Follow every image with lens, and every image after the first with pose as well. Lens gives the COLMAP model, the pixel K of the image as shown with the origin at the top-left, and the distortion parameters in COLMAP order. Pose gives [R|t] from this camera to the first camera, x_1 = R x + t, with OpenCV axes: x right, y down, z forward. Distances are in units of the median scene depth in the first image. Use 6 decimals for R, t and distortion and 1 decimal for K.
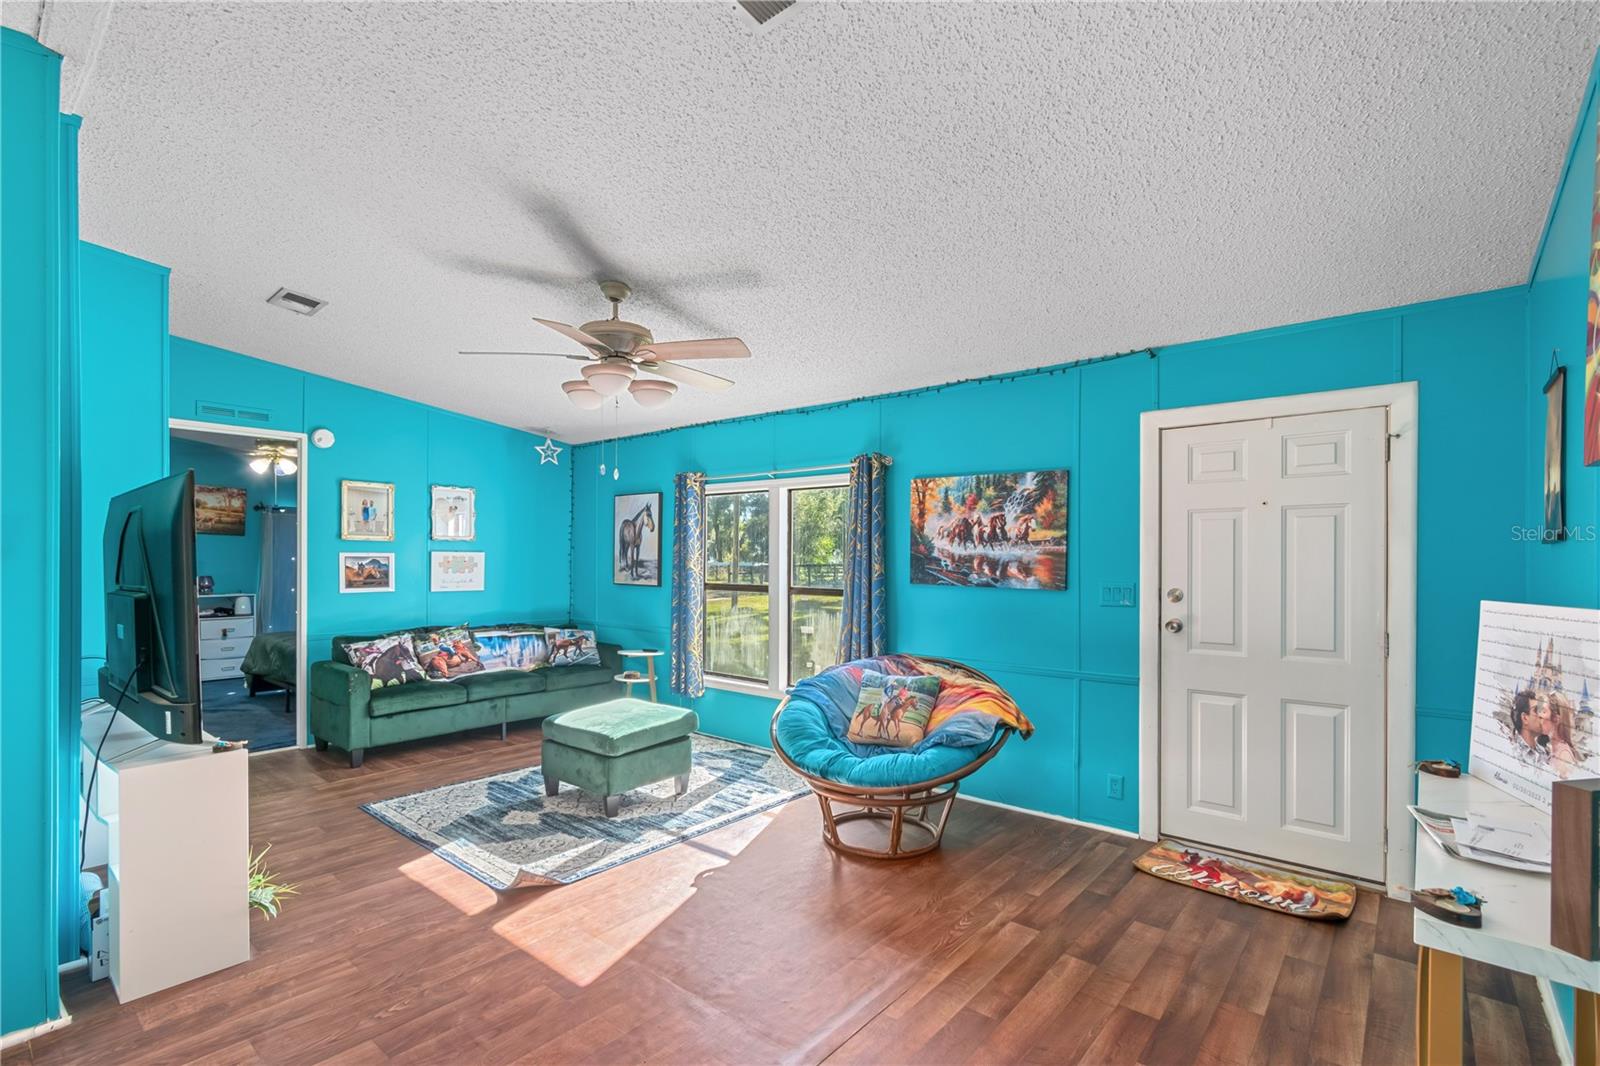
lens RADIAL K [[721.8, 0, 774.0], [0, 721.8, 575.6], [0, 0, 1]] dist [-0.004360, 0.002434]
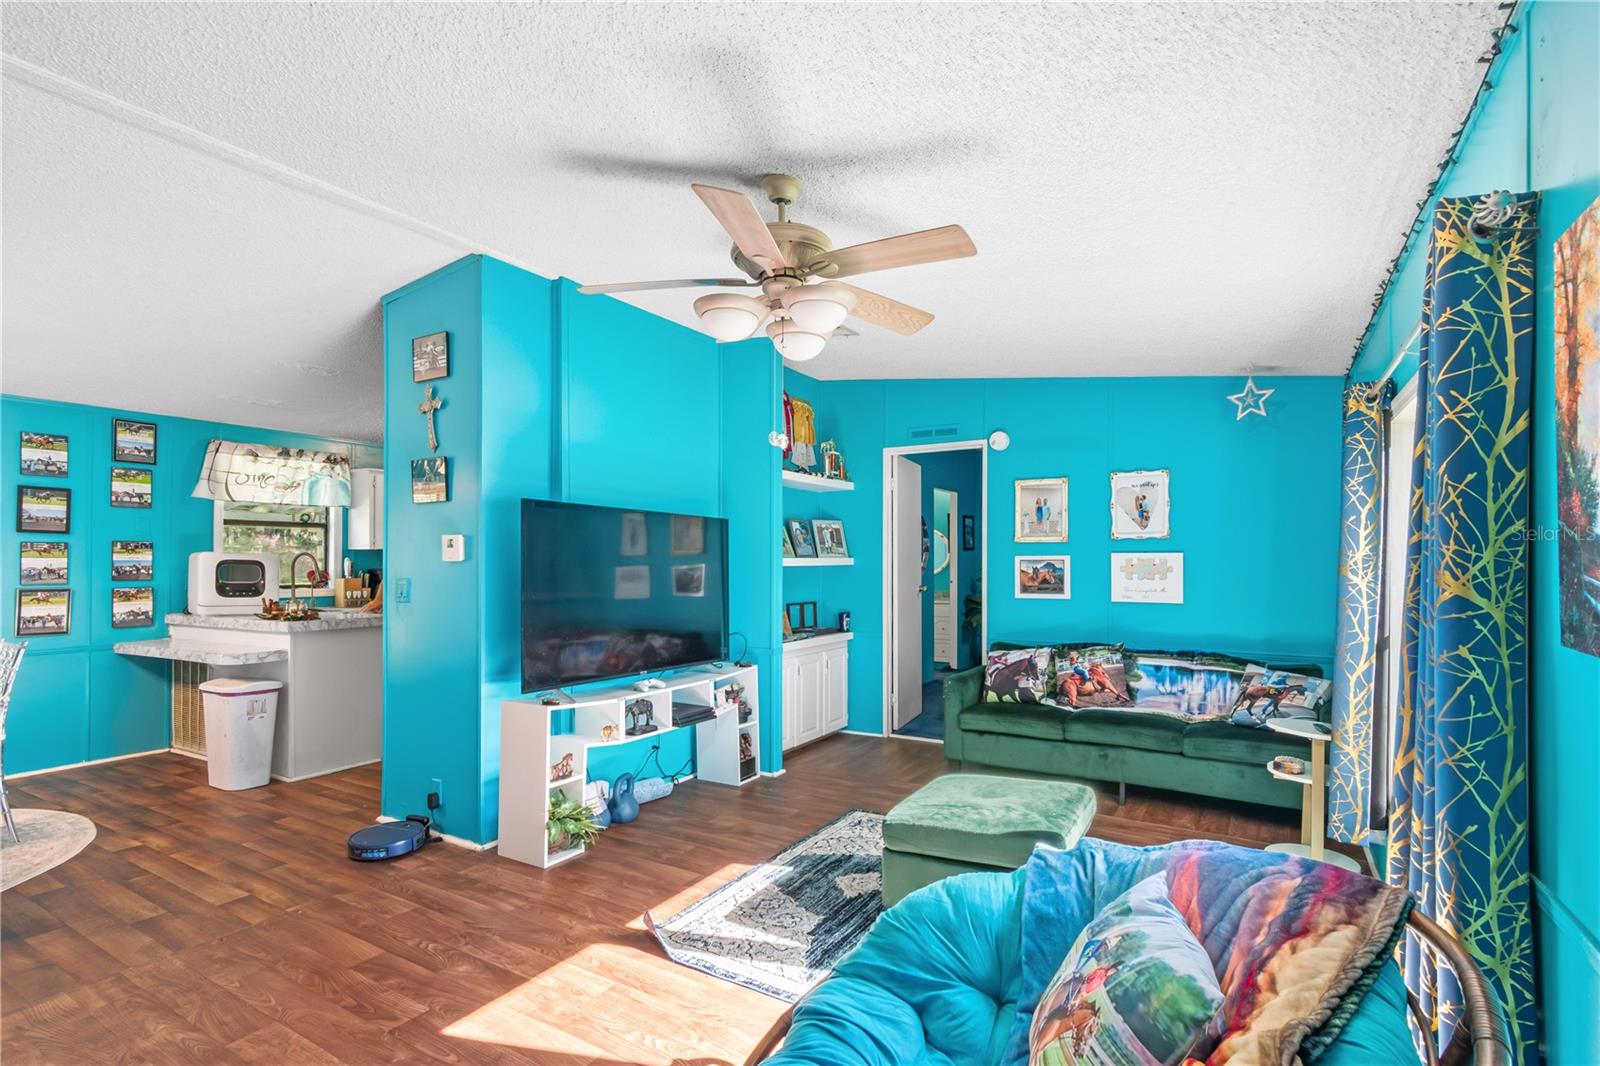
lens RADIAL K [[721.8, 0, 768.9], [0, 721.8, 562.9], [0, 0, 1]] dist [-0.004360, 0.002434]
pose [[0.192291, -0.004706, -0.981327, 0.369448], [-0.020381, 0.999754, -0.008788, -0.009819], [0.981126, 0.021690, 0.192148, 0.651990]]
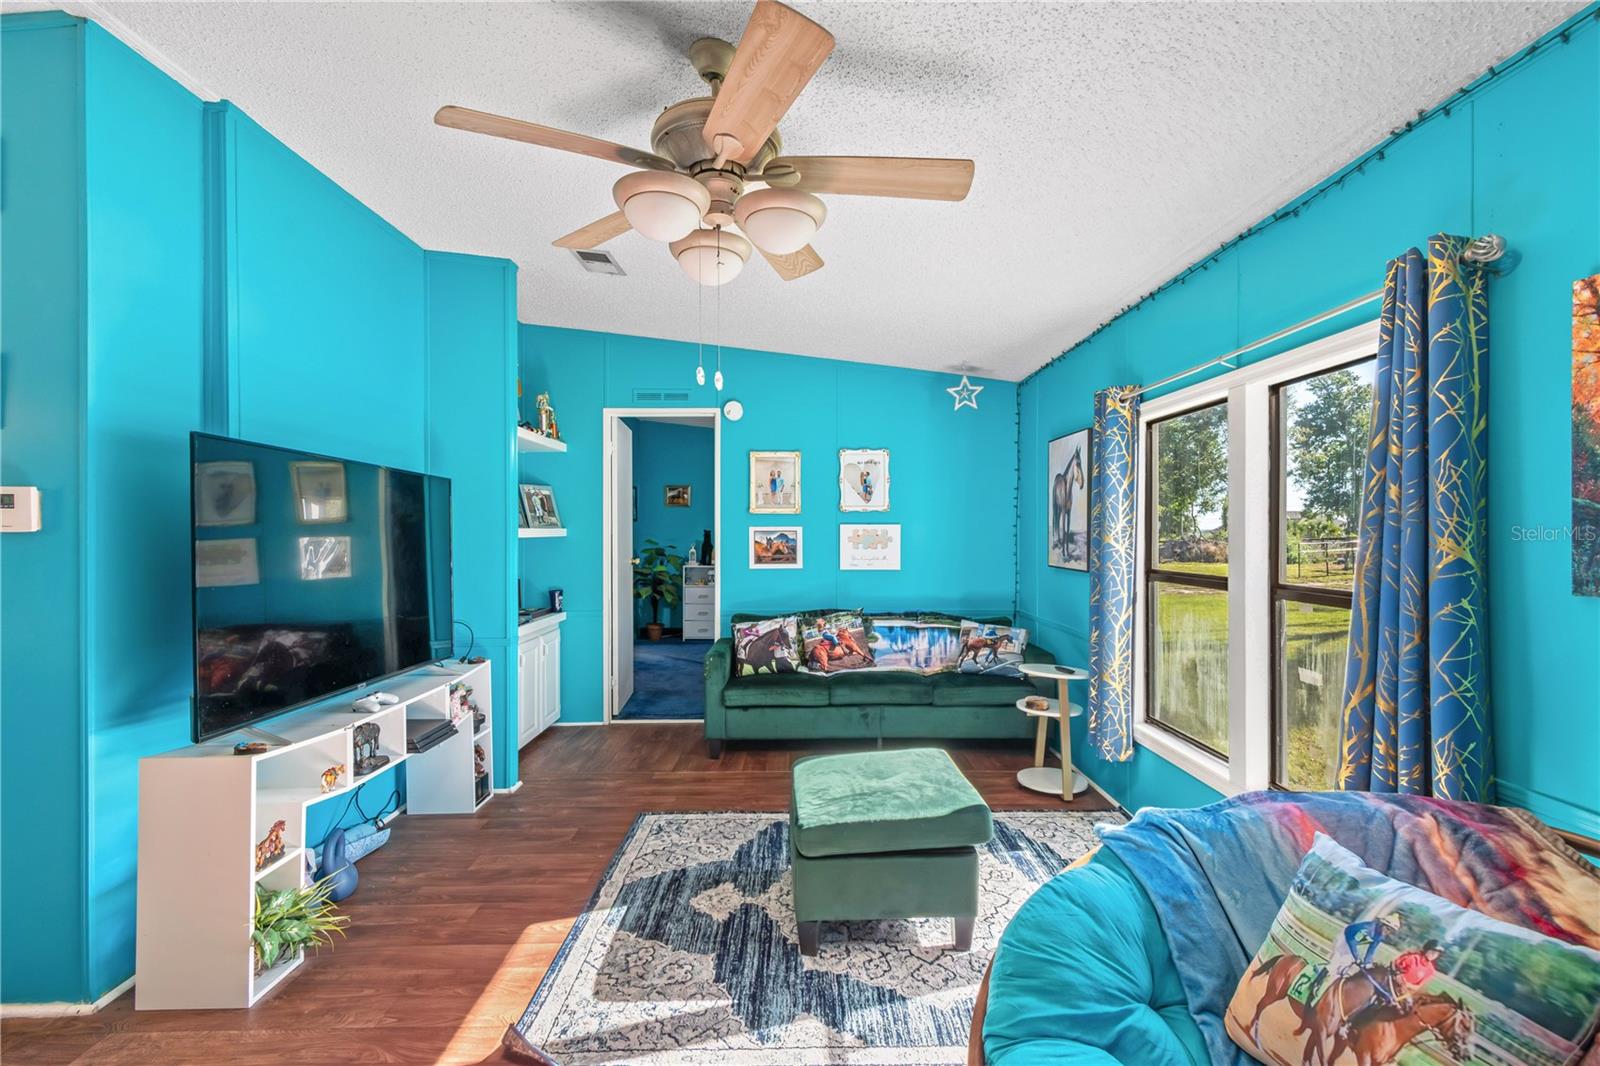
lens RADIAL K [[721.8, 0, 786.2], [0, 721.8, 538.3], [0, 0, 1]] dist [-0.004360, 0.002434]
pose [[0.680501, -0.001506, -0.732746, 0.182623], [-0.010732, 0.999870, -0.012021, -0.006969], [0.732669, 0.016044, 0.680396, 0.500099]]
